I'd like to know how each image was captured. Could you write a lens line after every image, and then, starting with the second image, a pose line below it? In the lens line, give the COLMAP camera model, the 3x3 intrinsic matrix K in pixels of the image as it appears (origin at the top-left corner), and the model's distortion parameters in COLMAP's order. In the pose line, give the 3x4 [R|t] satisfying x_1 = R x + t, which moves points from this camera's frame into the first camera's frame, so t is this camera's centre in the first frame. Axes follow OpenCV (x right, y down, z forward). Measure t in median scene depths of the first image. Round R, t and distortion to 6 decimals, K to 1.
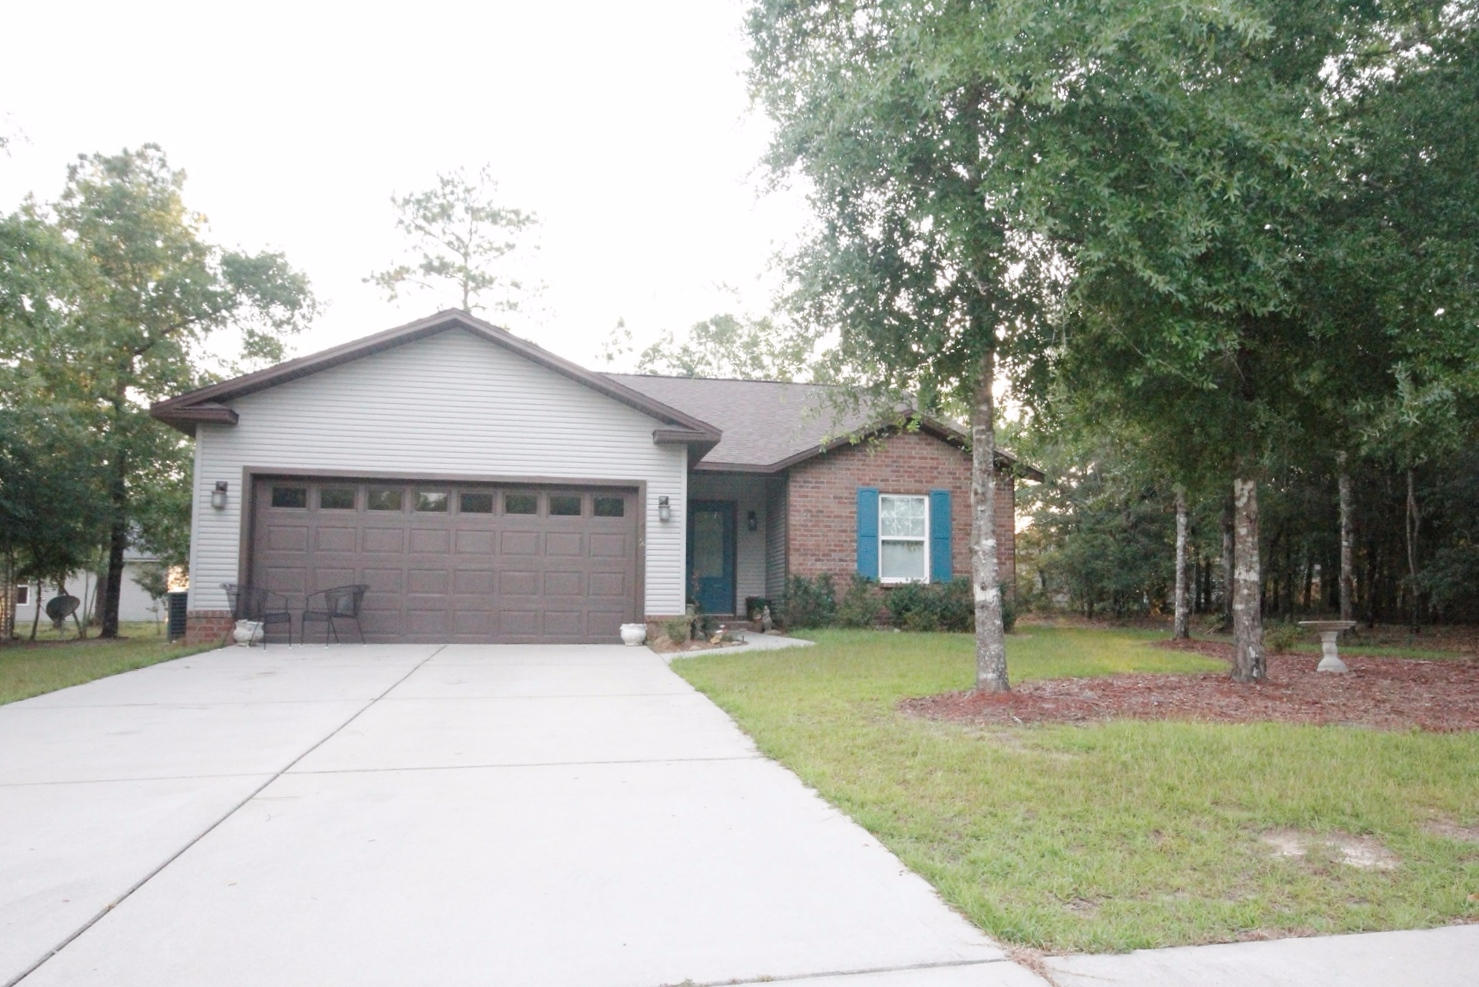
lens RADIAL K [[963.7, 0, 740.5], [0, 963.7, 497.1], [0, 0, 1]] dist [0.007266, -0.000321]
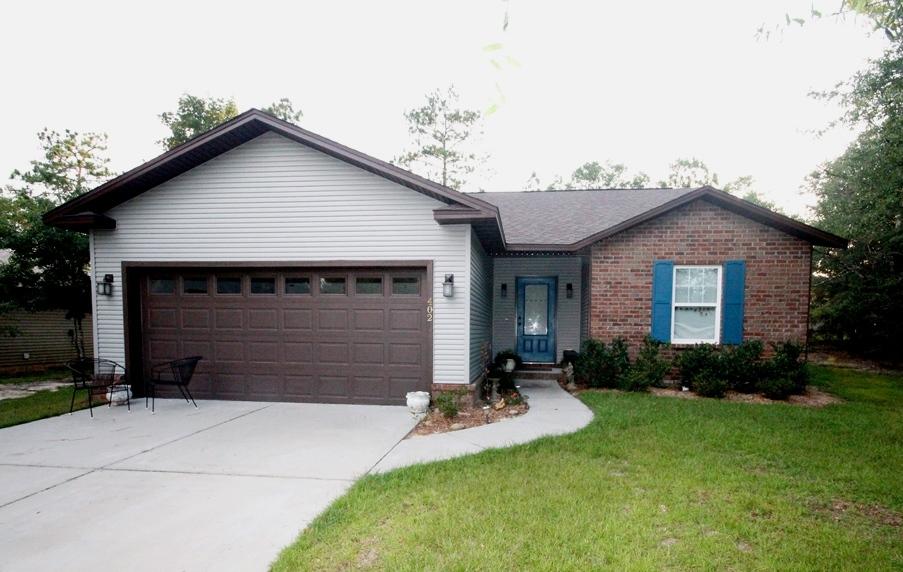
lens RADIAL K [[471.6, 0, 469.0], [0, 471.6, 346.7], [0, 0, 1]] dist [-0.005038, 0.001318]
pose [[0.955062, 0.012362, -0.296147, 0.080389], [0.032131, 0.988924, 0.144903, 0.002873], [0.294658, -0.147906, 0.944087, 0.398299]]
